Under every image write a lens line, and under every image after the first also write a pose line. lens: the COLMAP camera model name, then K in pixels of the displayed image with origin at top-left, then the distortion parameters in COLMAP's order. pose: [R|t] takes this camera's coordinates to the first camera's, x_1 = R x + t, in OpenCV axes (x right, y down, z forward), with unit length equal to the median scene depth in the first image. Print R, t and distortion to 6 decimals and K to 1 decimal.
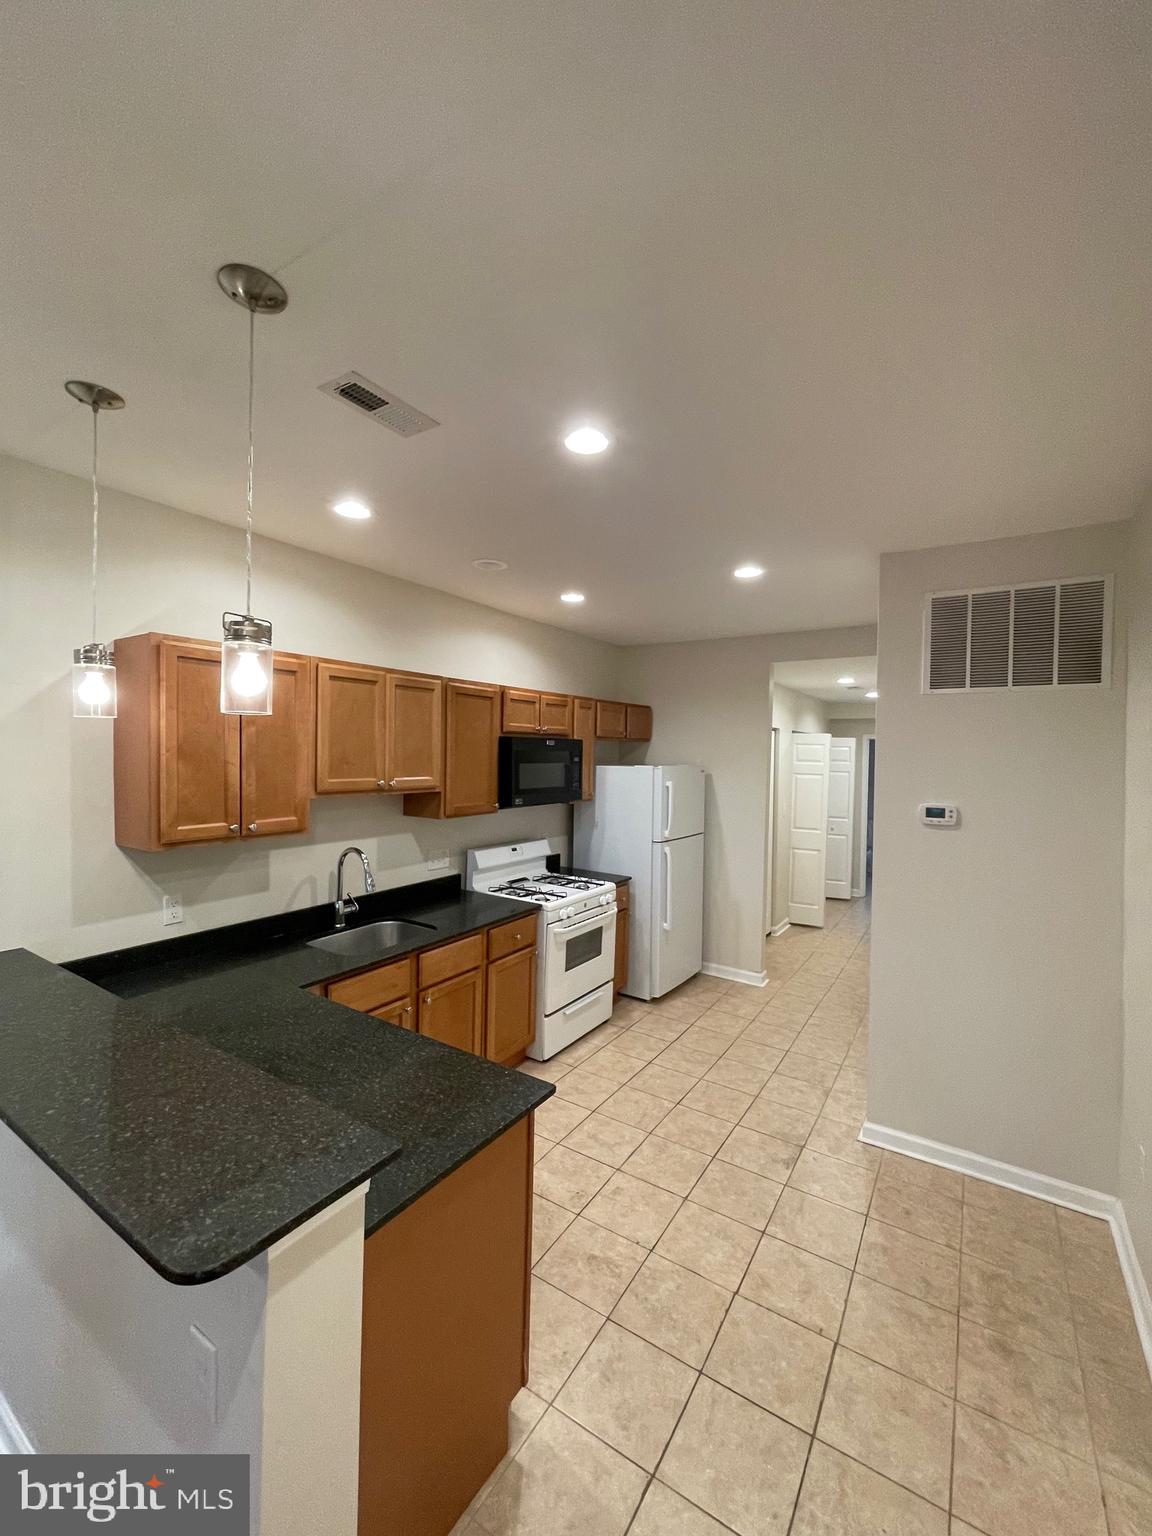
lens RADIAL K [[627.7, 0, 578.5], [0, 627.7, 761.2], [0, 0, 1]] dist [0.000899, -0.000097]
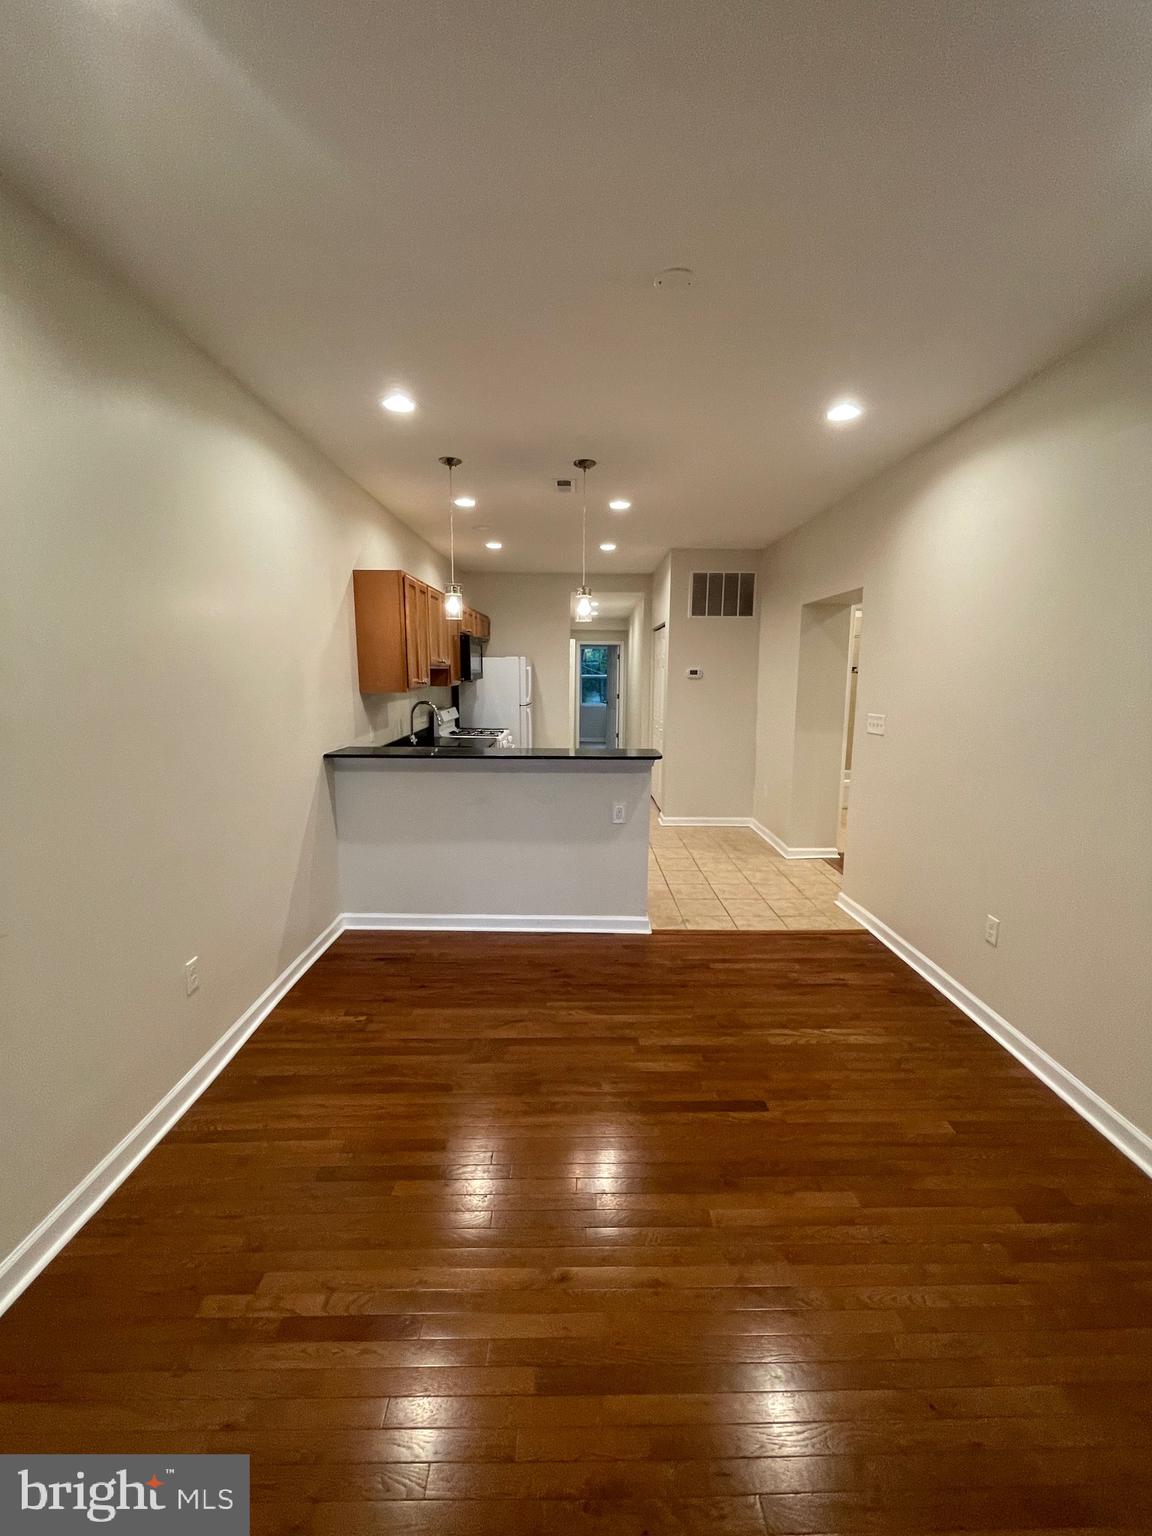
lens RADIAL K [[627.7, 0, 578.5], [0, 627.7, 761.2], [0, 0, 1]] dist [0.000899, -0.000097]
pose [[0.837898, -0.089140, 0.538499, -0.611656], [0.012861, 0.989525, 0.143789, 0.041856], [-0.545675, -0.113554, 0.830267, -0.403790]]
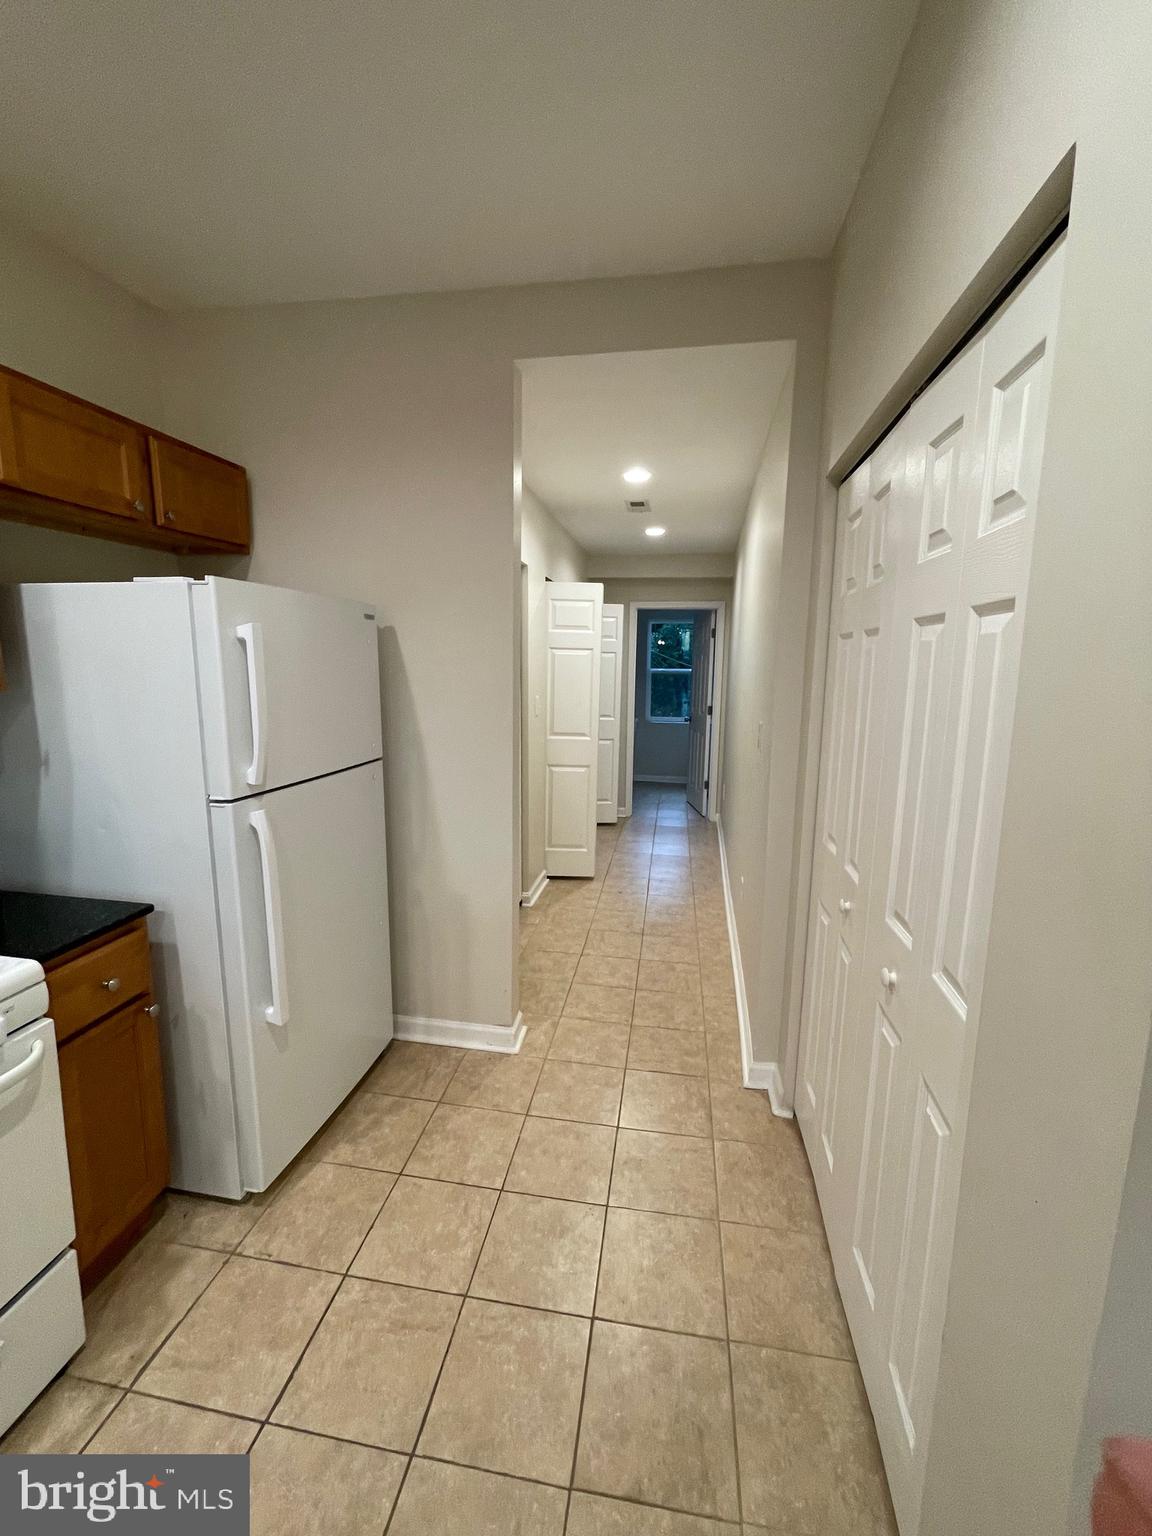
lens RADIAL K [[627.7, 0, 578.5], [0, 627.7, 761.2], [0, 0, 1]] dist [0.000899, -0.000097]
pose [[0.916365, -0.068318, 0.394473, 0.167063], [0.008660, 0.988484, 0.151078, 0.054822], [-0.400251, -0.135026, 0.906403, 0.592778]]
